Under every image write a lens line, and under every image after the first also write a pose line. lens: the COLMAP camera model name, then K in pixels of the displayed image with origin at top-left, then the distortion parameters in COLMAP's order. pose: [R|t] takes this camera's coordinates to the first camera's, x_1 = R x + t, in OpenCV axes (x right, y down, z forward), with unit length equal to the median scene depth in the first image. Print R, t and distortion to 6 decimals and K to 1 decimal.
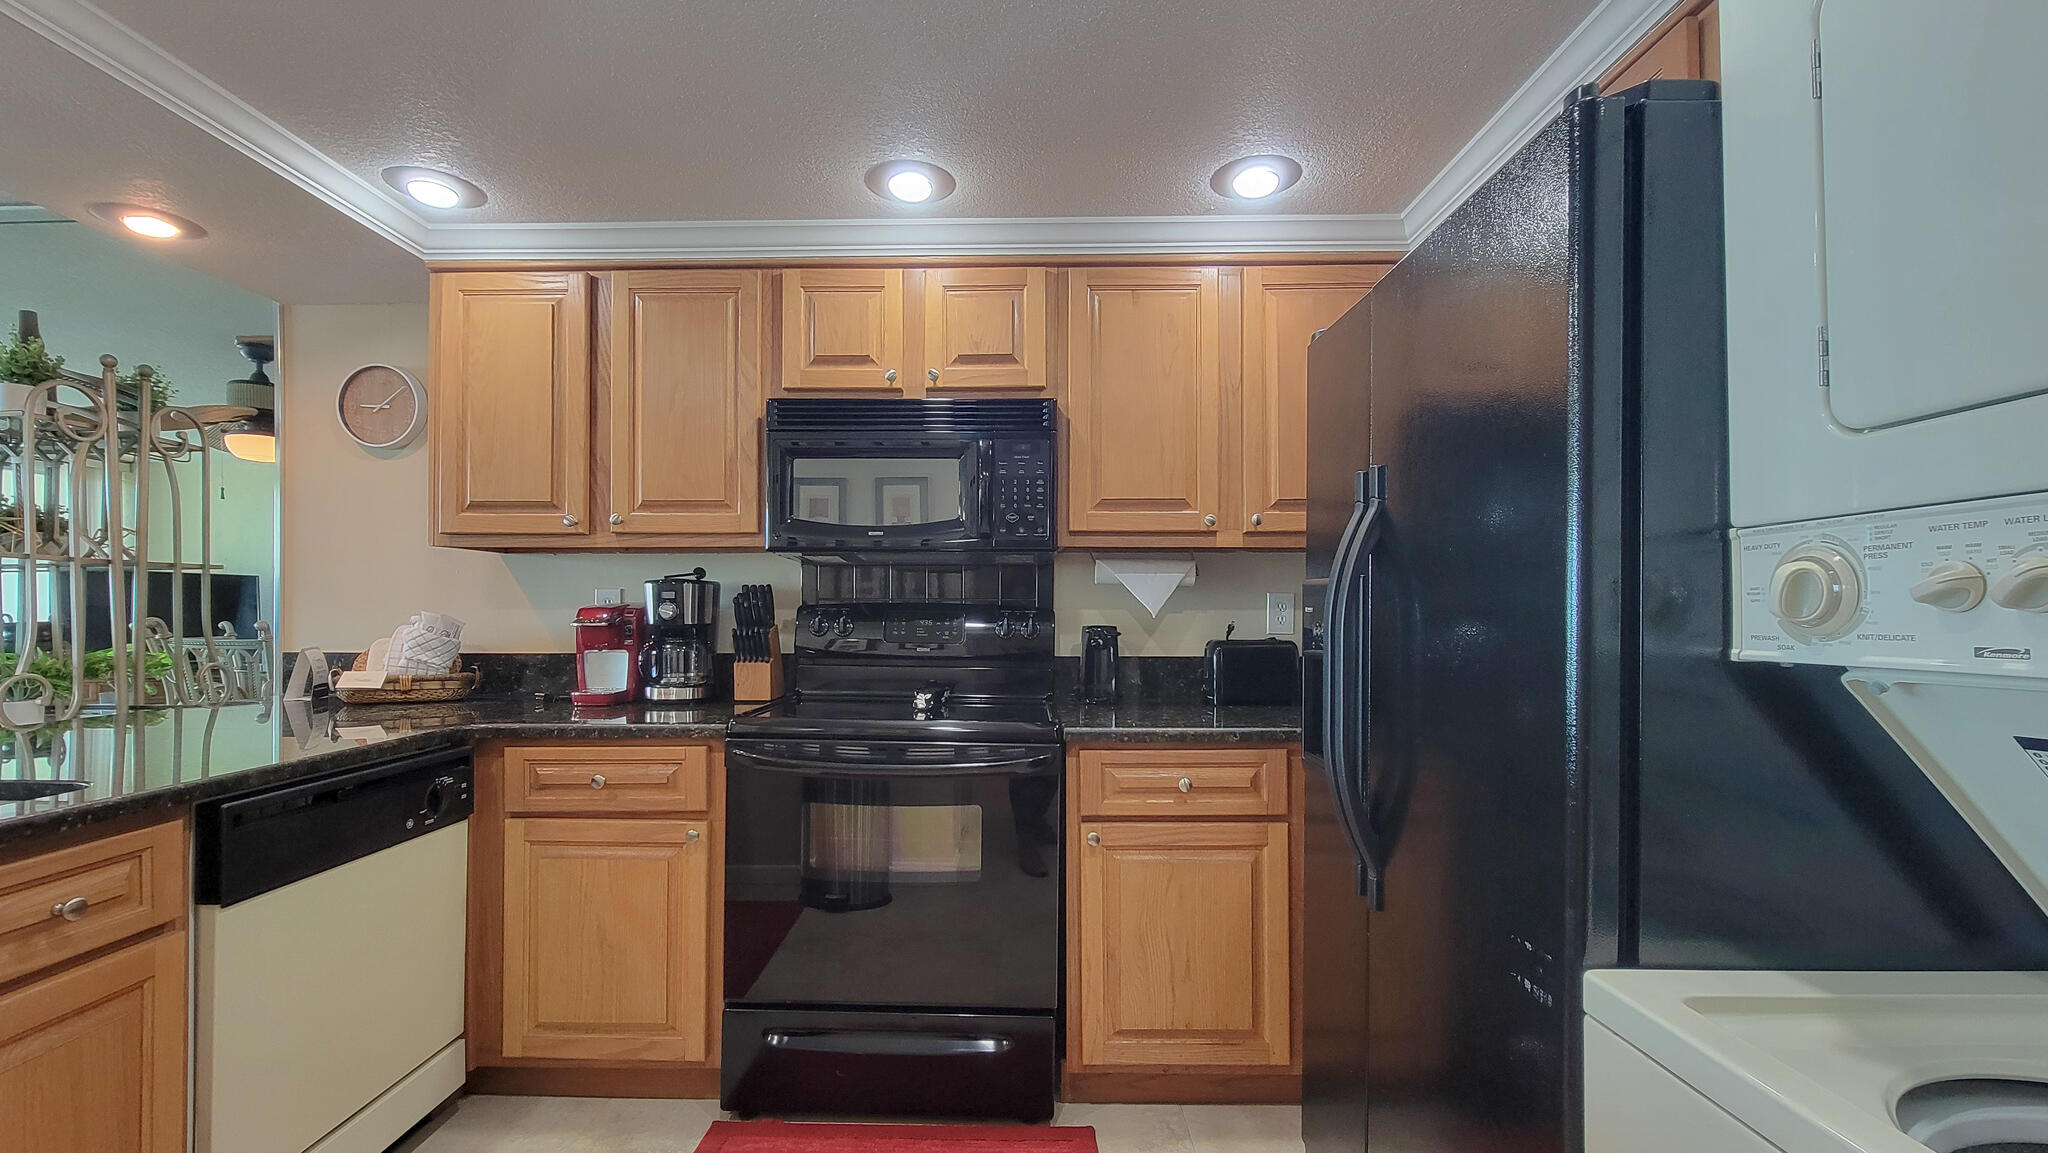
lens RADIAL K [[785.1, 0, 1021.8], [0, 785.1, 621.2], [0, 0, 1]] dist [0.000025, 0.000129]
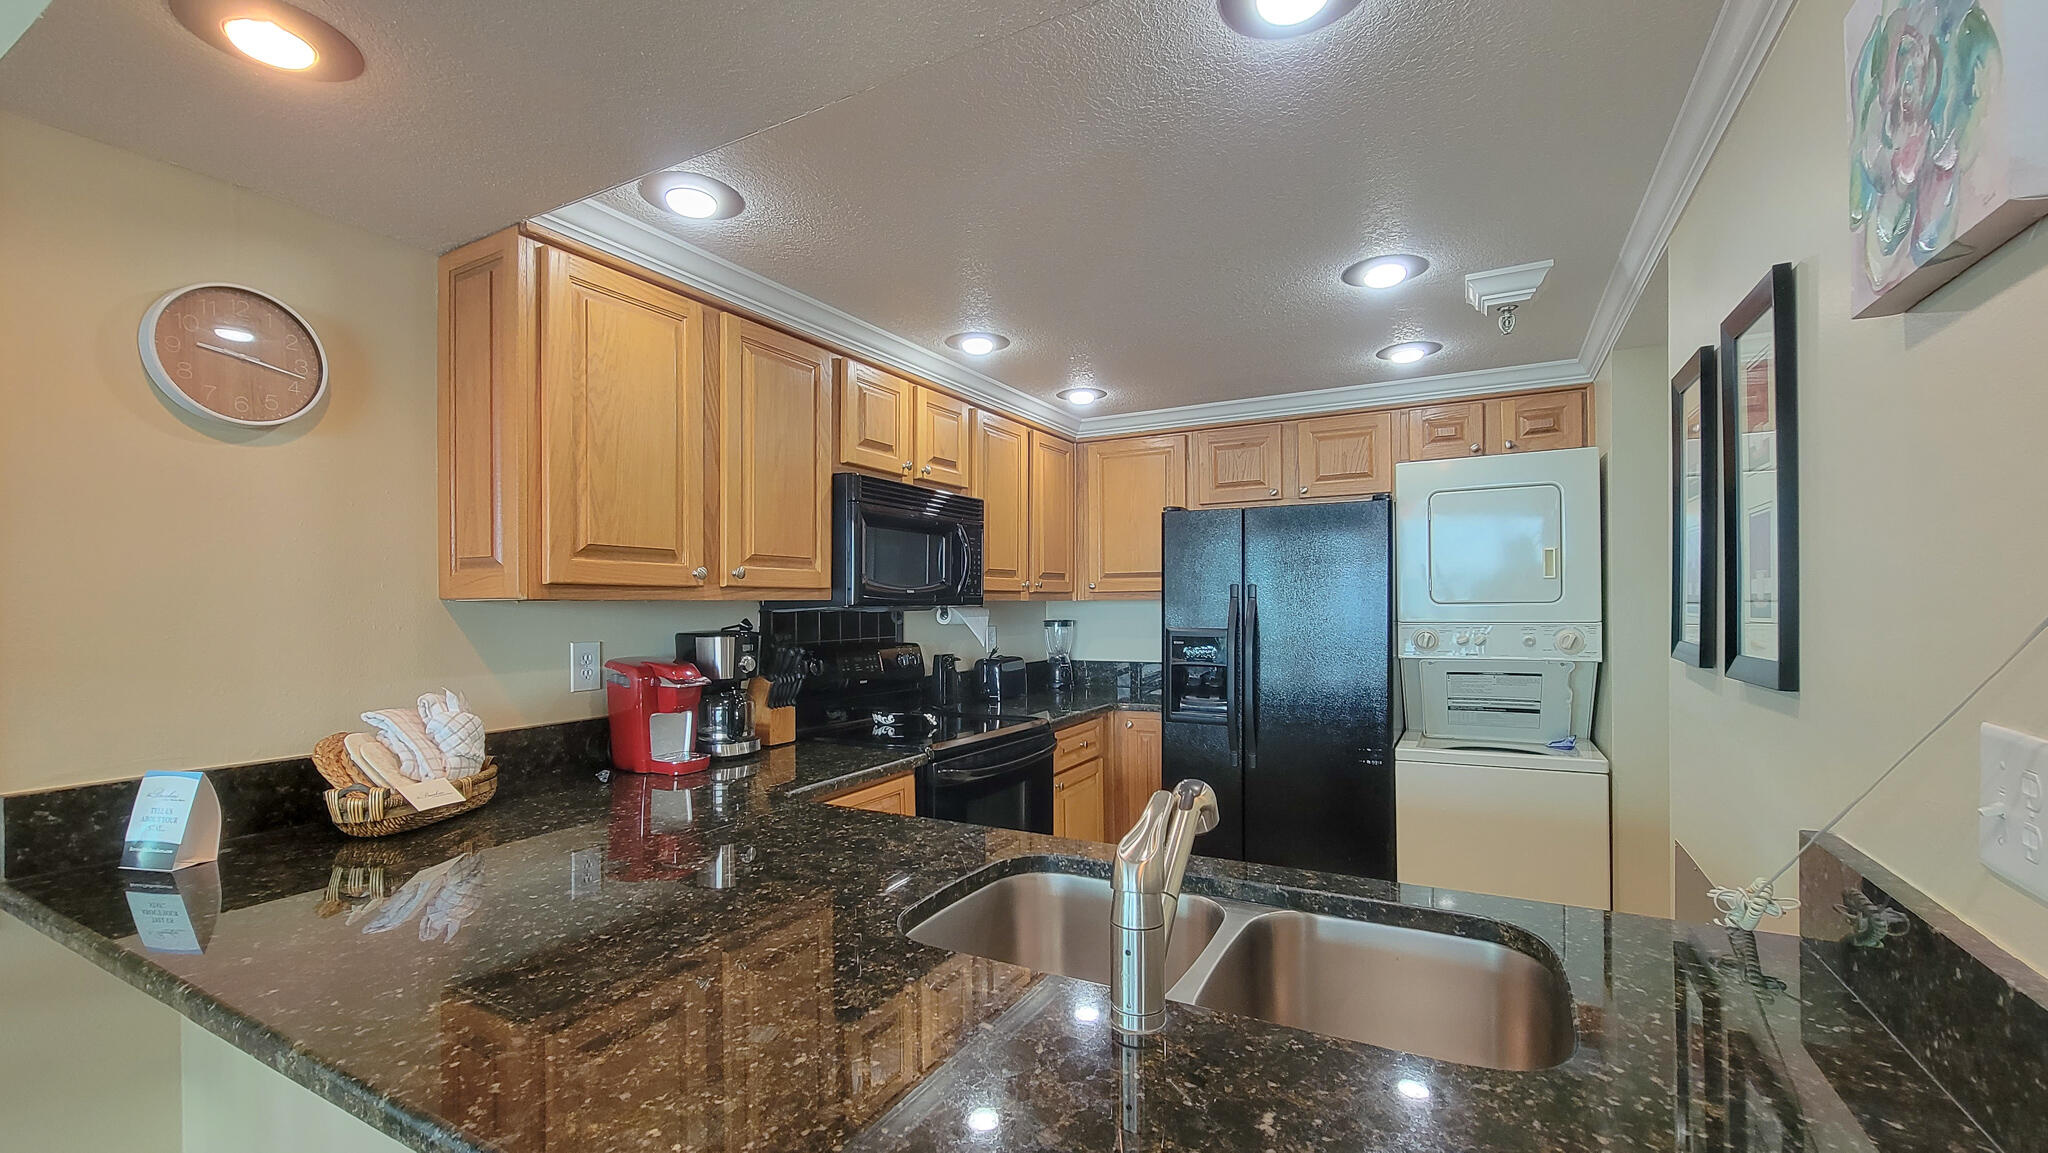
lens RADIAL K [[836.9, 0, 1014.8], [0, 836.9, 600.2], [0, 0, 1]] dist [0.001051, 0.000282]
pose [[0.460160, -0.003375, 0.887830, -1.288501], [0.011727, 0.999929, -0.002277, -0.091753], [-0.887758, 0.011459, 0.460167, 0.229139]]
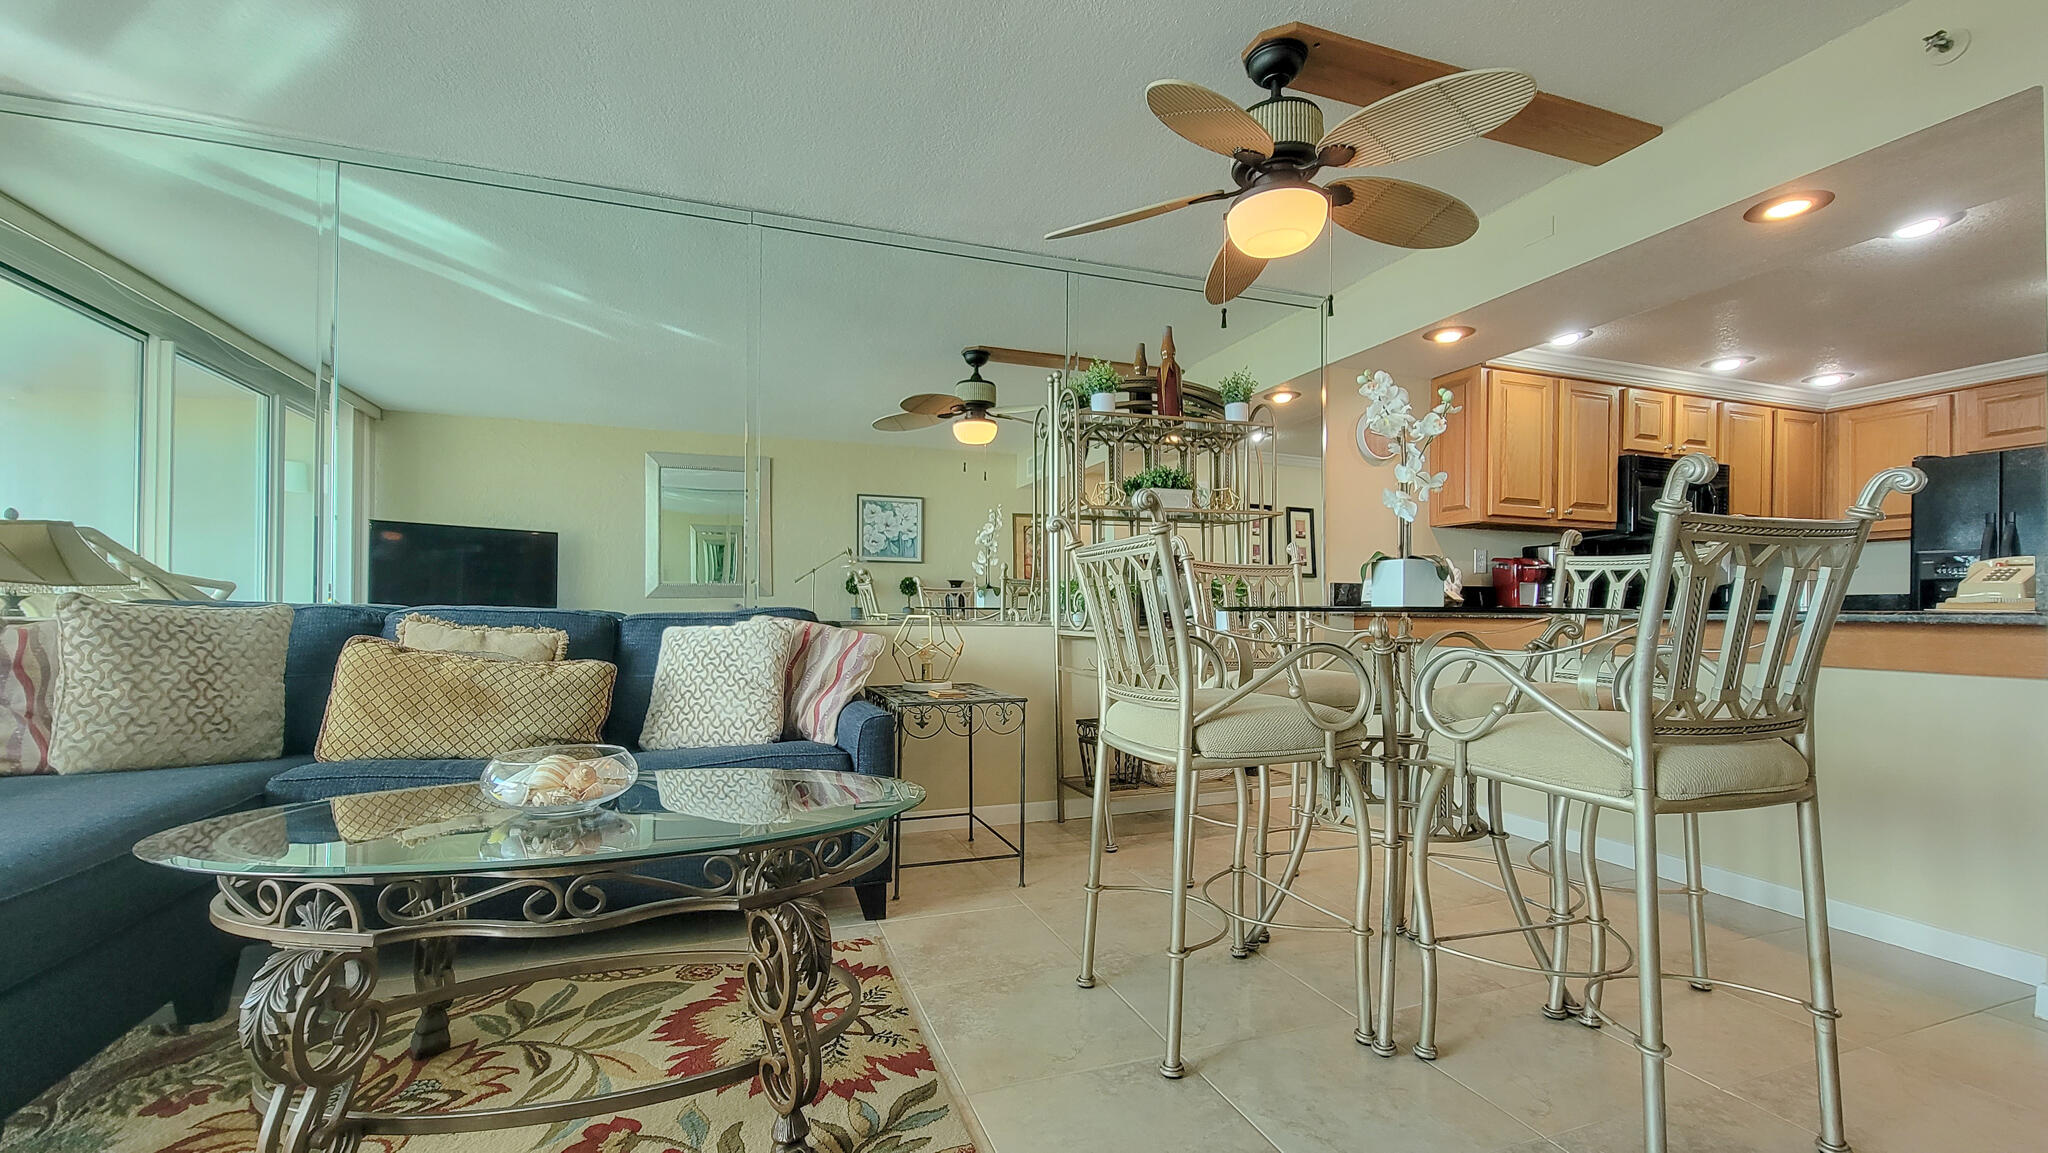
lens RADIAL K [[842.0, 0, 1016.2], [0, 842.0, 603.3], [0, 0, 1]] dist [-0.002064, 0.000031]
pose [[0.932238, 0.008055, 0.361755, -2.499755], [-0.005405, 0.999951, -0.008335, 0.113177], [-0.361804, 0.005815, 0.932236, -0.397537]]
